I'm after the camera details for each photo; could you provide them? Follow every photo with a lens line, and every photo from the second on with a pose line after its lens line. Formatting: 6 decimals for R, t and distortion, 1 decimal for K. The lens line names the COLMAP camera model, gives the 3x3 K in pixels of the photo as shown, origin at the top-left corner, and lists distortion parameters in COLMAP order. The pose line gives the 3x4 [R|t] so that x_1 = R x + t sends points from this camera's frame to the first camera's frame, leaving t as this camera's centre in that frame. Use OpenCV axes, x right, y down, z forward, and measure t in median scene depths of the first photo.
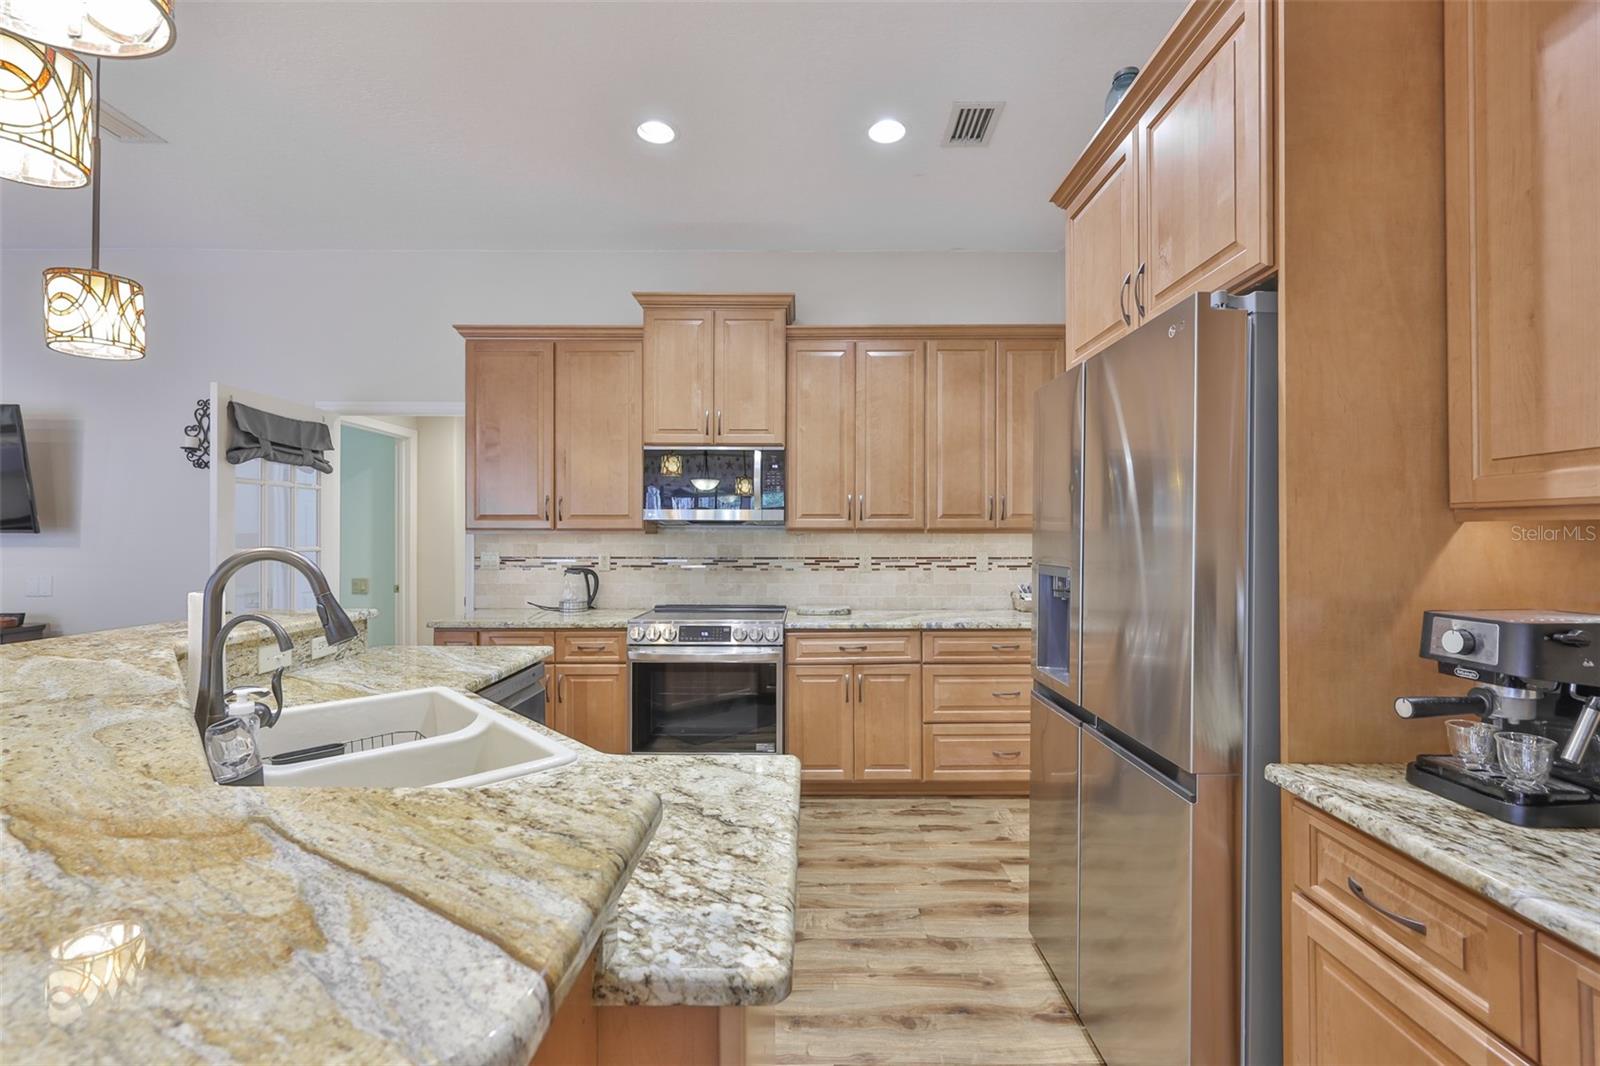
lens RADIAL K [[683.6, 0, 801.8], [0, 683.6, 532.6], [0, 0, 1]] dist [-0.000800, -0.000080]
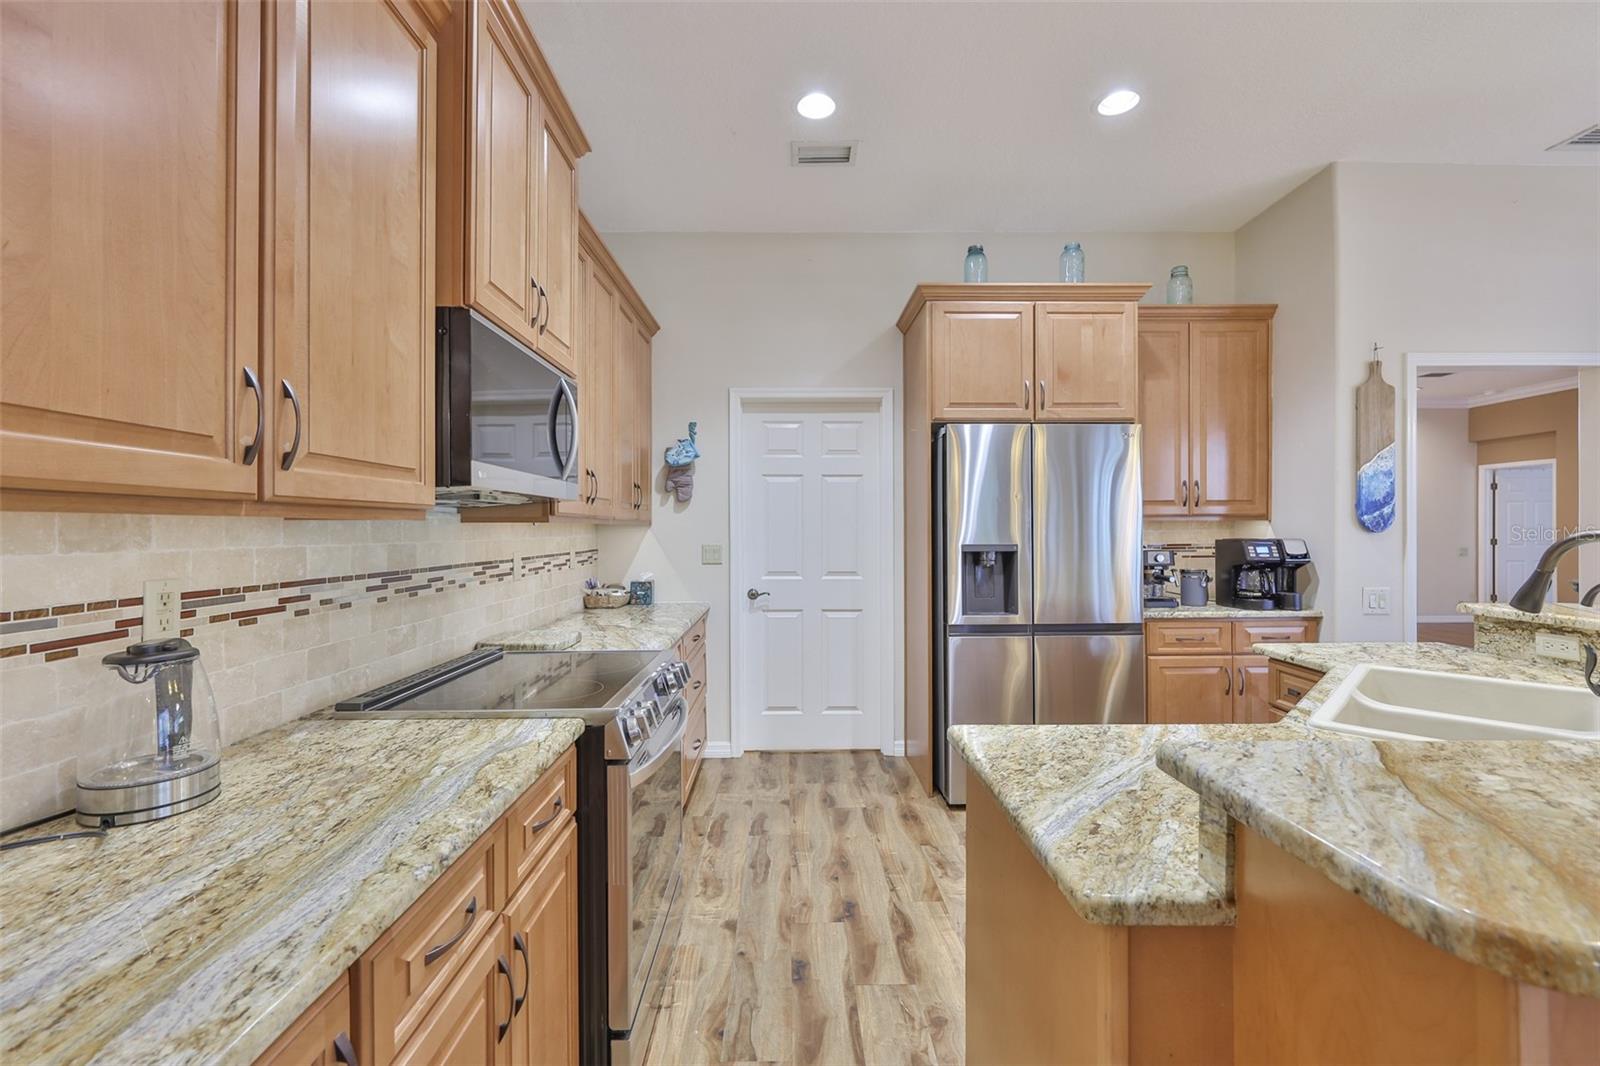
lens RADIAL K [[683.6, 0, 799.4], [0, 683.6, 530.6], [0, 0, 1]] dist [-0.000800, -0.000080]
pose [[-0.021799, -0.002379, 0.999760, -0.662371], [-0.001652, 0.999996, 0.002343, 0.007346], [-0.999761, -0.001601, -0.021802, 0.824341]]
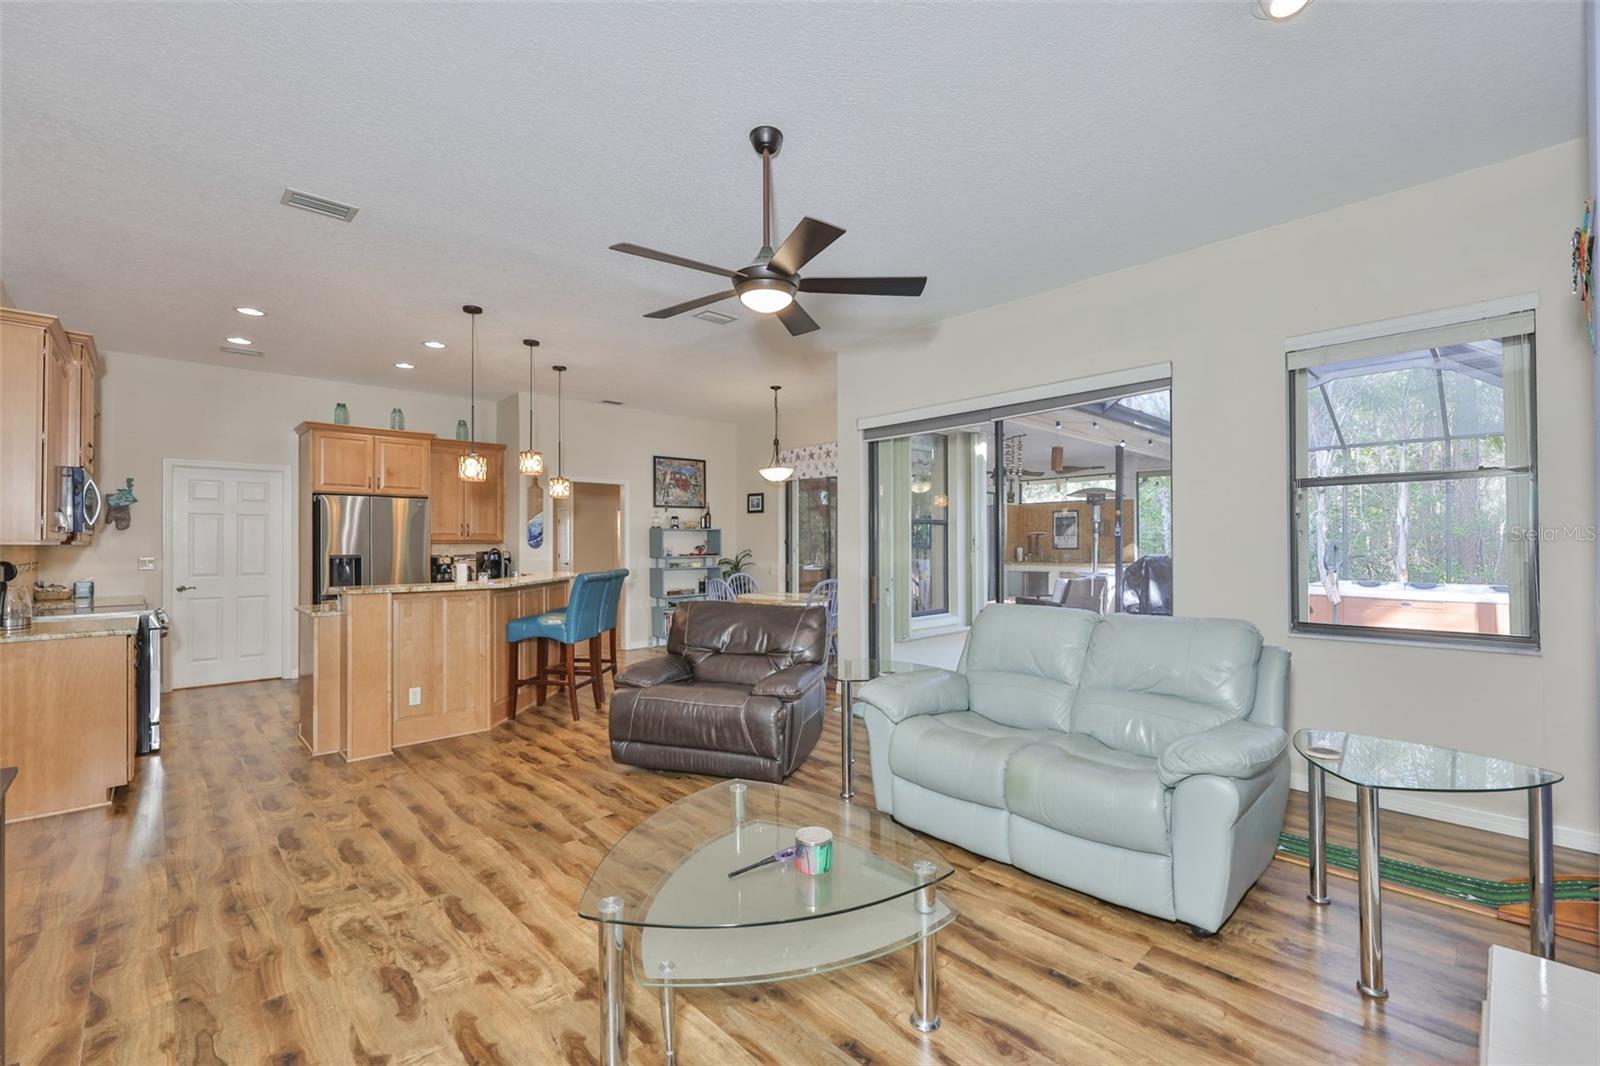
lens RADIAL K [[683.6, 0, 800.1], [0, 683.6, 533.7], [0, 0, 1]] dist [-0.000800, -0.000080]
pose [[-0.690978, 0.011724, 0.722781, -1.910107], [-0.000210, 0.999865, -0.016419, 0.001773], [-0.722876, -0.011497, -0.690882, 0.939781]]
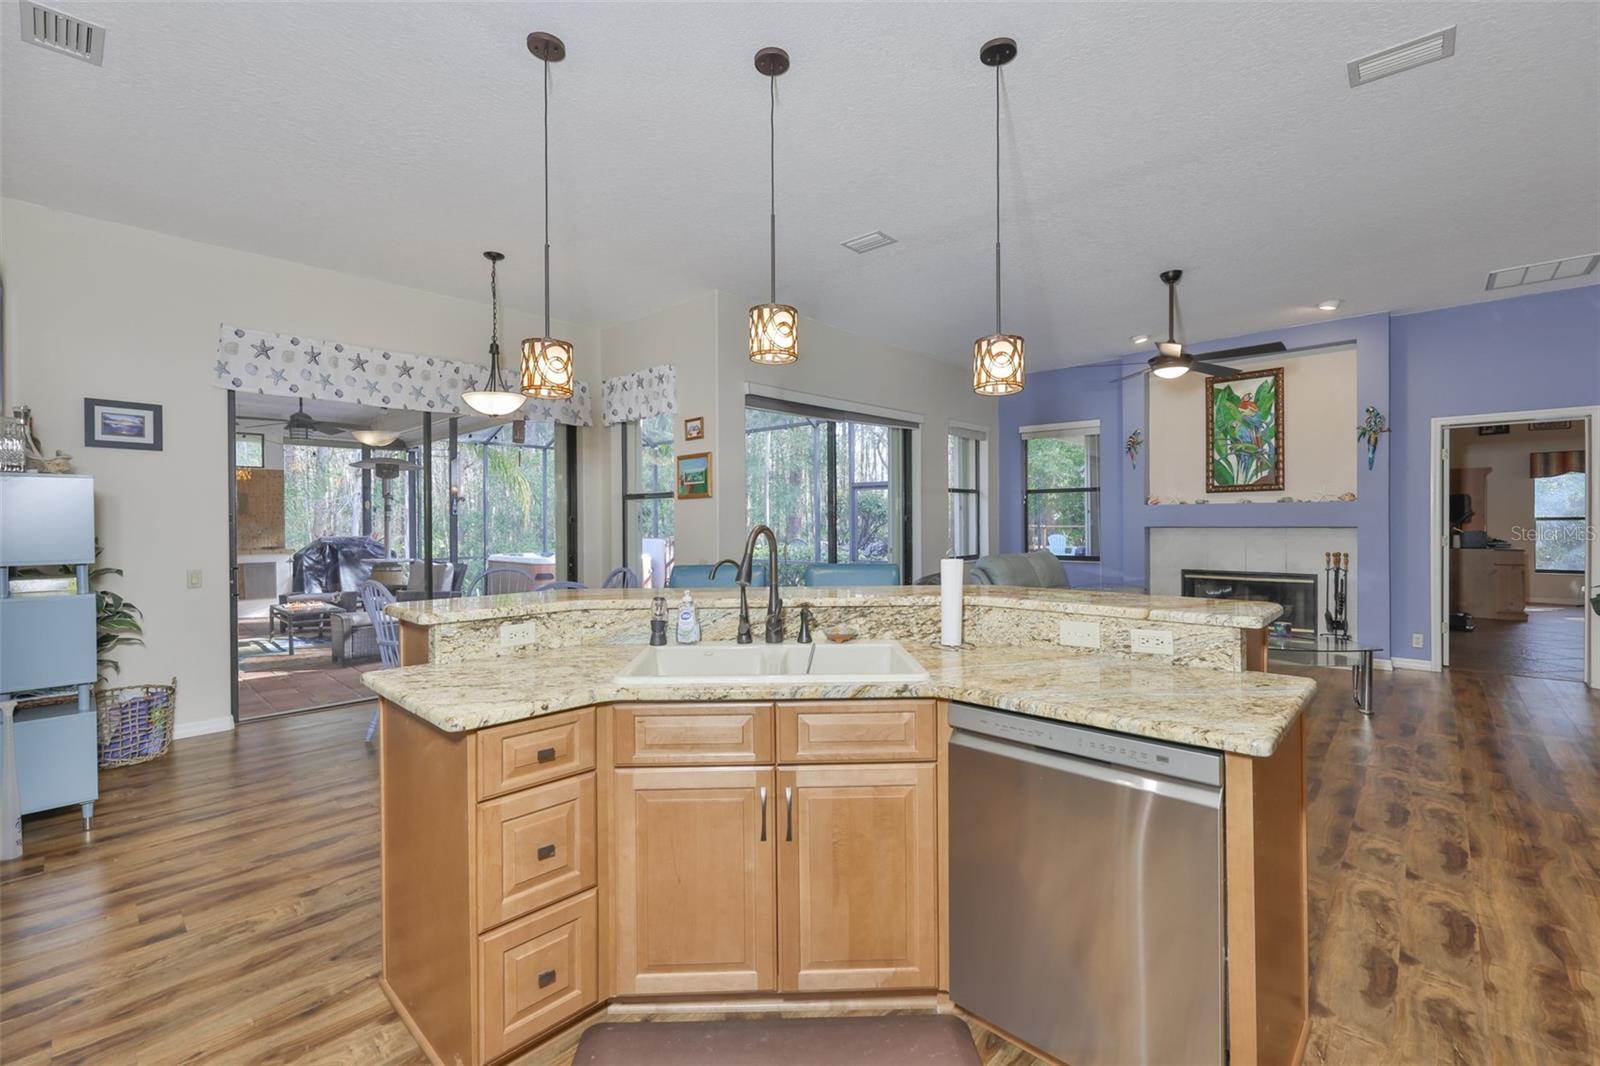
lens RADIAL K [[683.6, 0, 799.4], [0, 683.6, 514.1], [0, 0, 1]] dist [-0.000800, -0.000080]
pose [[-0.678388, -0.002298, -0.734700, 0.158692], [0.009954, 0.999875, -0.012318, 0.009103], [0.734637, -0.015669, -0.678280, 0.794188]]
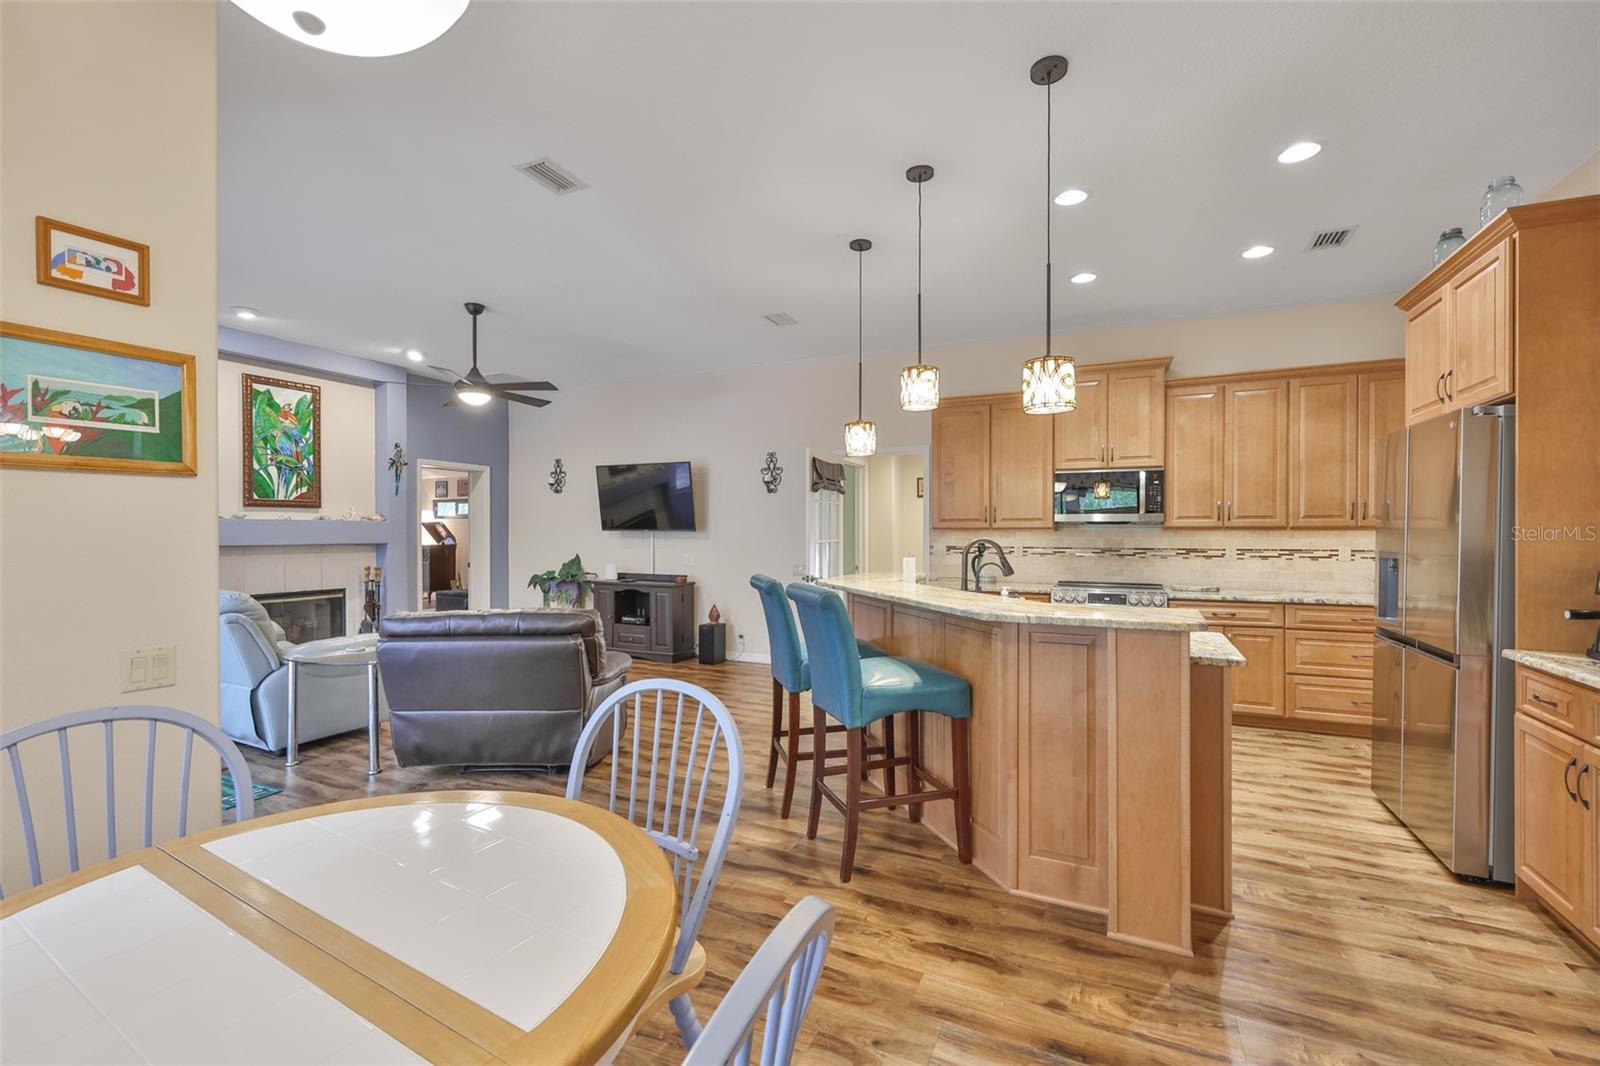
lens RADIAL K [[683.6, 0, 791.9], [0, 683.6, 534.7], [0, 0, 1]] dist [-0.000800, -0.000080]
pose [[0.903402, 0.001183, -0.428793, -0.114324], [0.002800, 0.999959, 0.008659, -0.004865], [0.428785, -0.009024, 0.903361, -0.575958]]
